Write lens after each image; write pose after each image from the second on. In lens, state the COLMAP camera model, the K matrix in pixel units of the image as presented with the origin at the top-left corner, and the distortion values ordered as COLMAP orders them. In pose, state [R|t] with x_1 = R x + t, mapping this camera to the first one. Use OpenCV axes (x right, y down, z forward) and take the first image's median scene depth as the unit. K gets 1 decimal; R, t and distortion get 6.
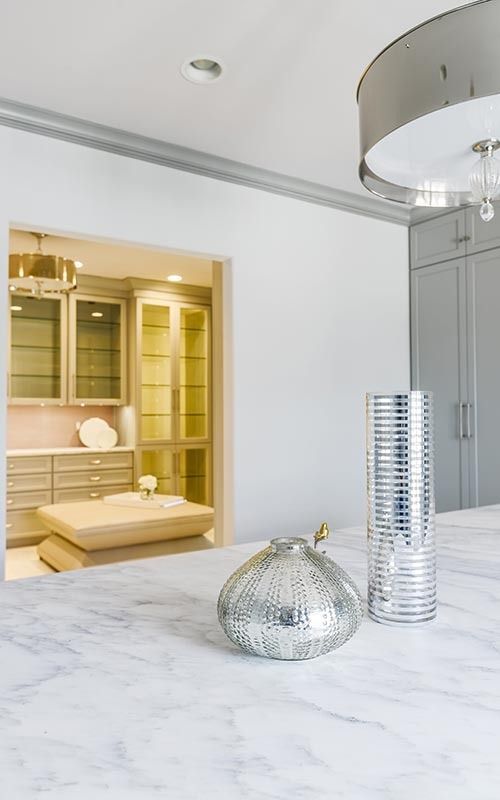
lens RADIAL K [[598.7, 0, 249.0], [0, 598.7, 399.1], [0, 0, 1]] dist [-0.006875, -0.000760]
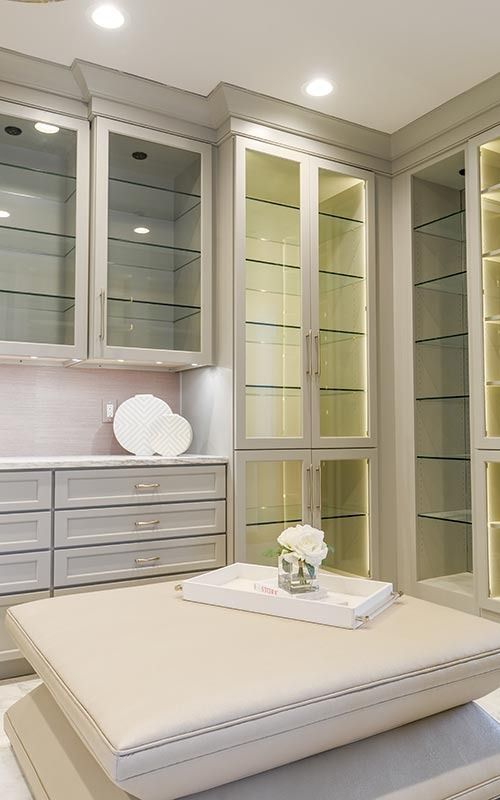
lens RADIAL K [[651.7, 0, 245.0], [0, 651.7, 398.0], [0, 0, 1]] dist [0.005487, -0.007369]
pose [[0.998186, 0.000975, -0.060195, -0.148754], [-0.002679, 0.999597, -0.028244, 0.051123], [0.060143, 0.028354, 0.997787, 0.492809]]
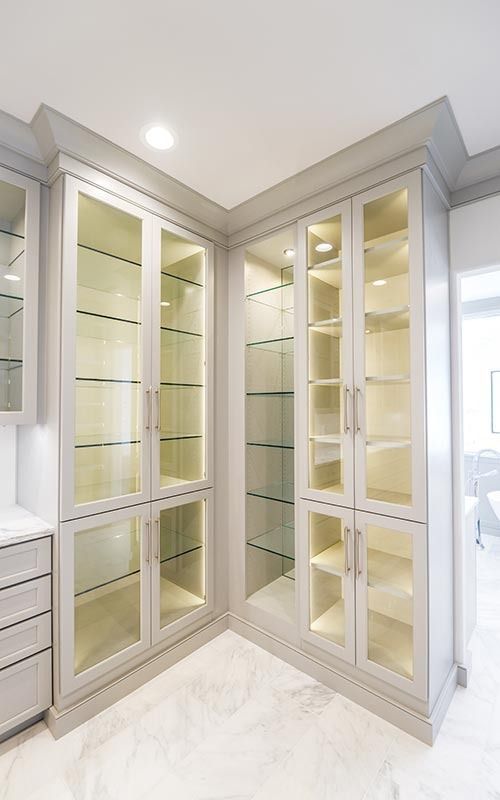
lens RADIAL K [[349.4, 0, 249.5], [0, 349.4, 394.3], [0, 0, 1]] dist [-0.011805, -0.004363]
pose [[0.968089, 0.010510, 0.250385, -0.120242], [-0.007953, 0.999905, -0.011220, -0.010921], [-0.250480, 0.008870, 0.968081, 0.727222]]
